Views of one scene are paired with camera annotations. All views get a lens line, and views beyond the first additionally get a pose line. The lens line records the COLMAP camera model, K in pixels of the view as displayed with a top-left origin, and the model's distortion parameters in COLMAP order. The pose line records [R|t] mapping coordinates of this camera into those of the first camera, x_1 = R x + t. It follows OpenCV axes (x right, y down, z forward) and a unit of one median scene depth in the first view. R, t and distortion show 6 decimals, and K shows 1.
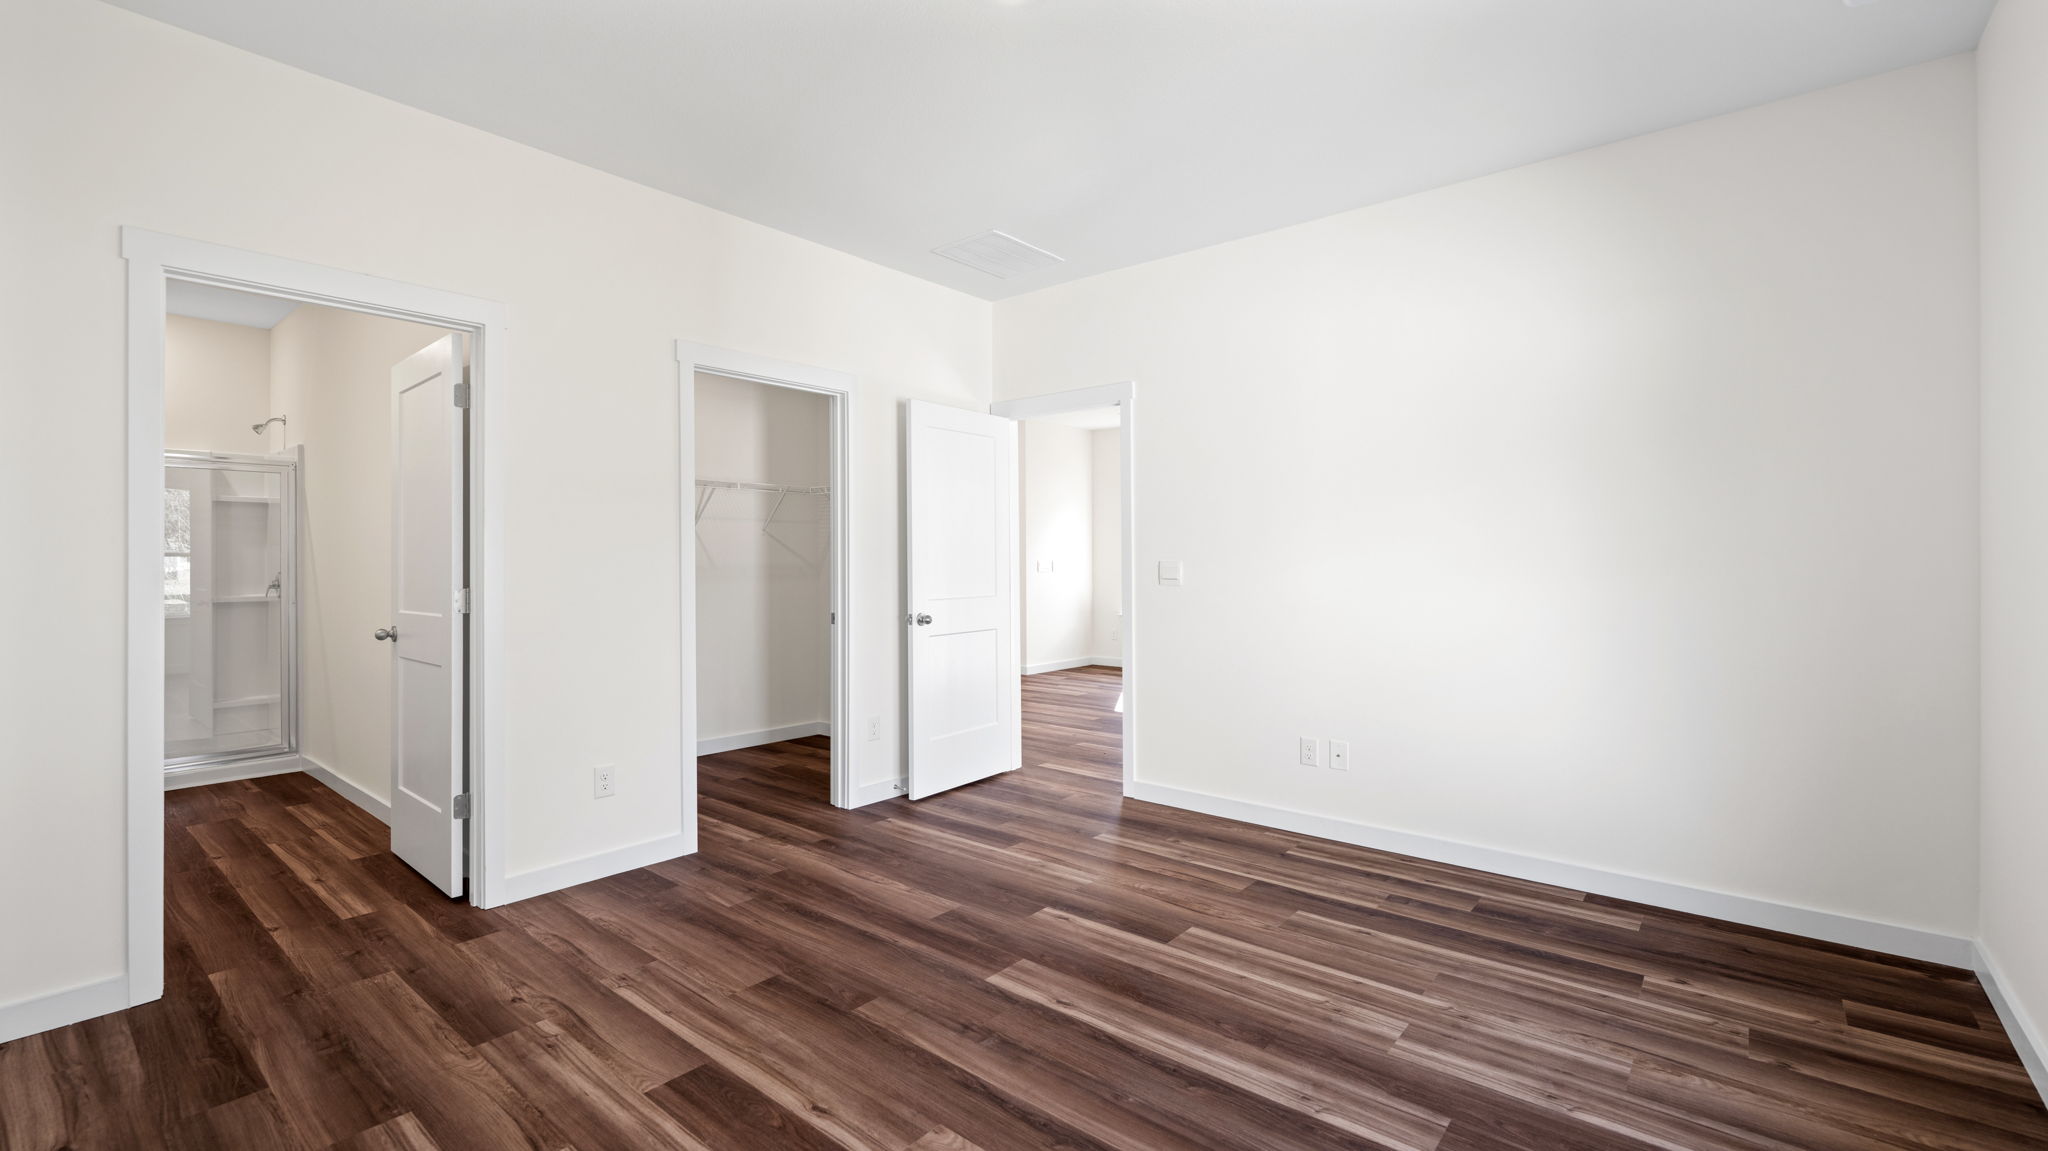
lens RADIAL K [[874.8, 0, 1032.7], [0, 874.8, 559.2], [0, 0, 1]] dist [-0.000013, 0.000789]
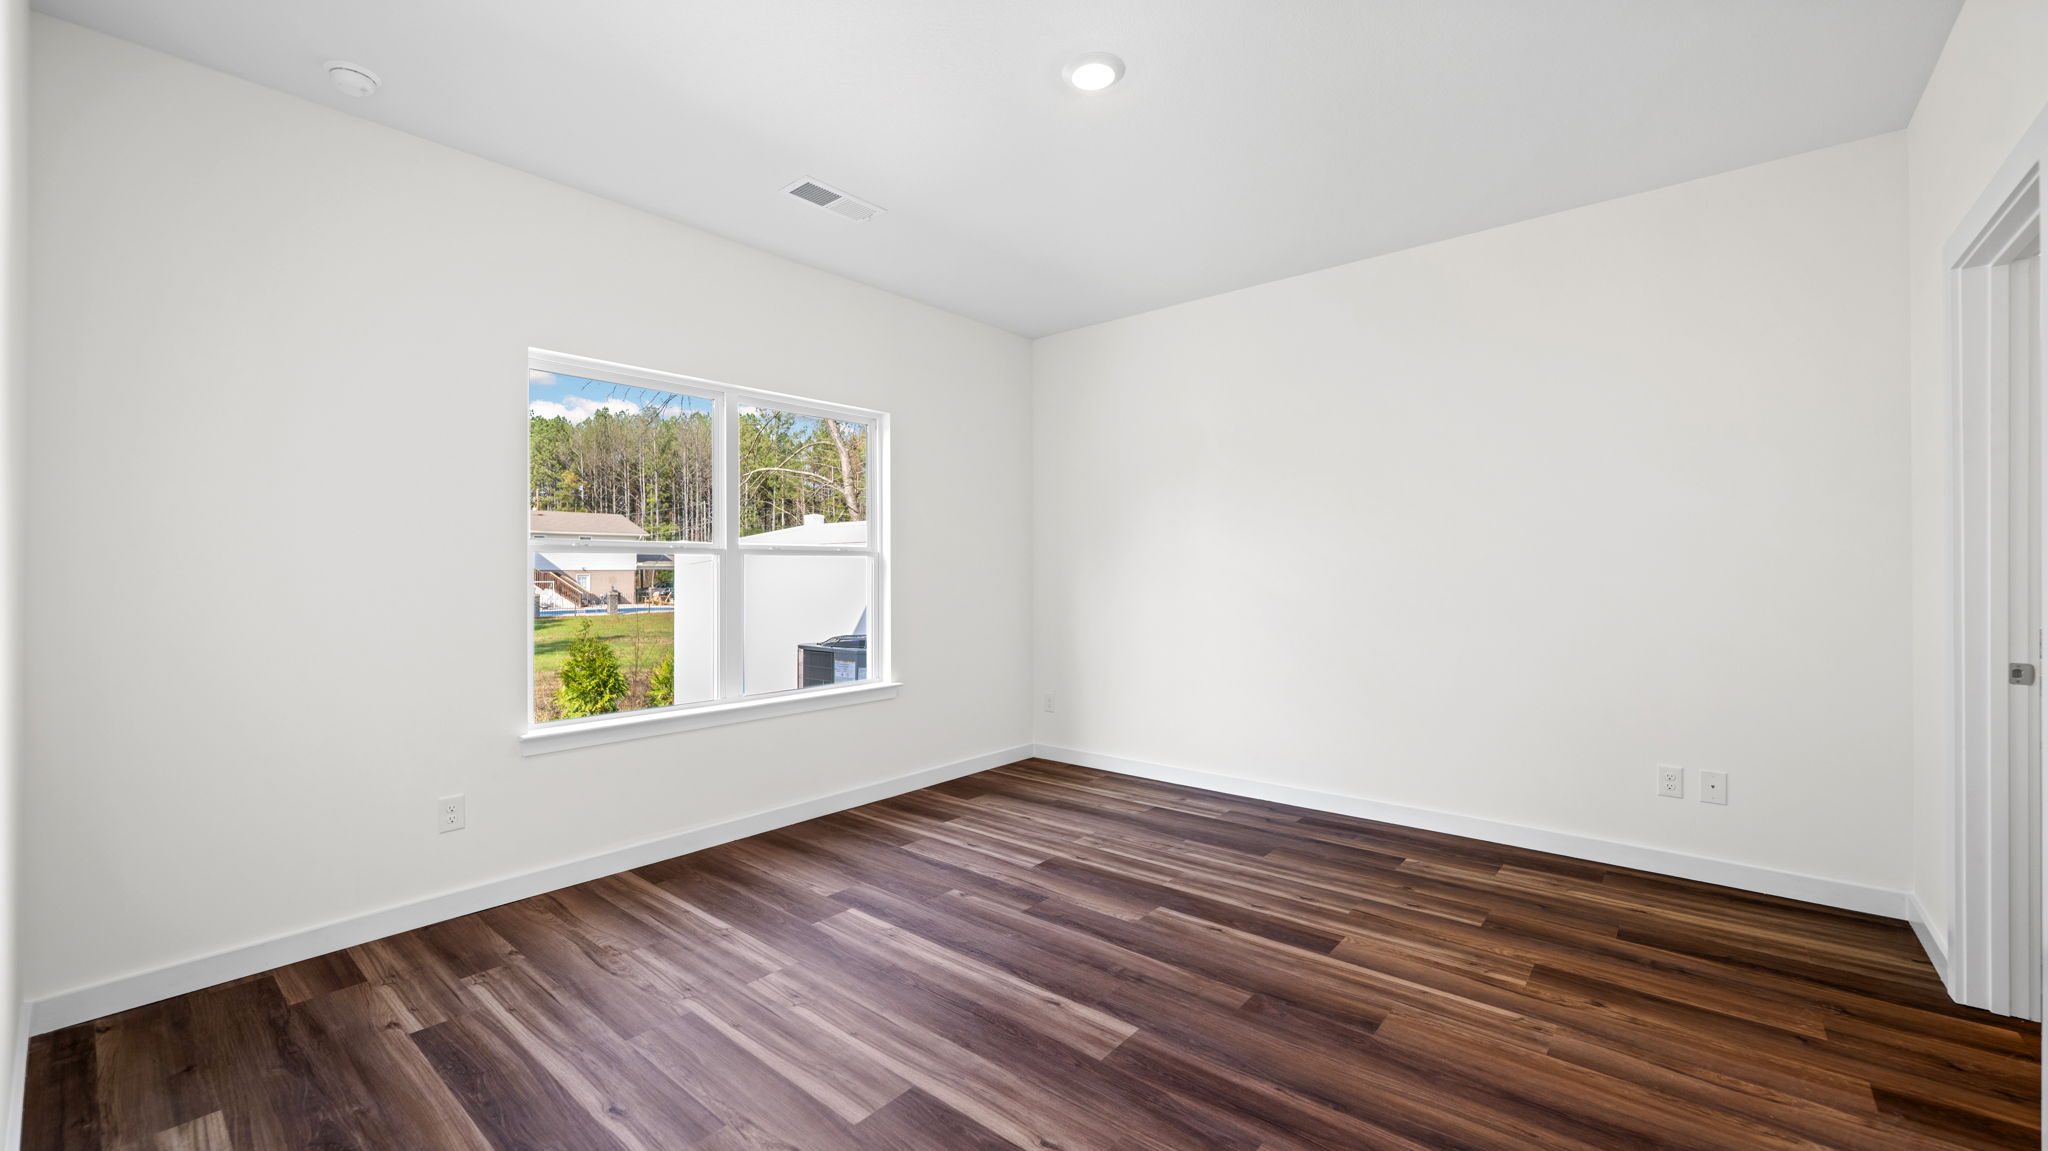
lens RADIAL K [[823.2, 0, 1024.3], [0, 823.2, 572.7], [0, 0, 1]] dist [0.001056, 0.000414]
pose [[-0.999872, 0.005542, 0.014985, 0.051831], [0.005608, 0.999975, 0.004359, -0.000521], [-0.014960, 0.004442, -0.999878, 1.950111]]
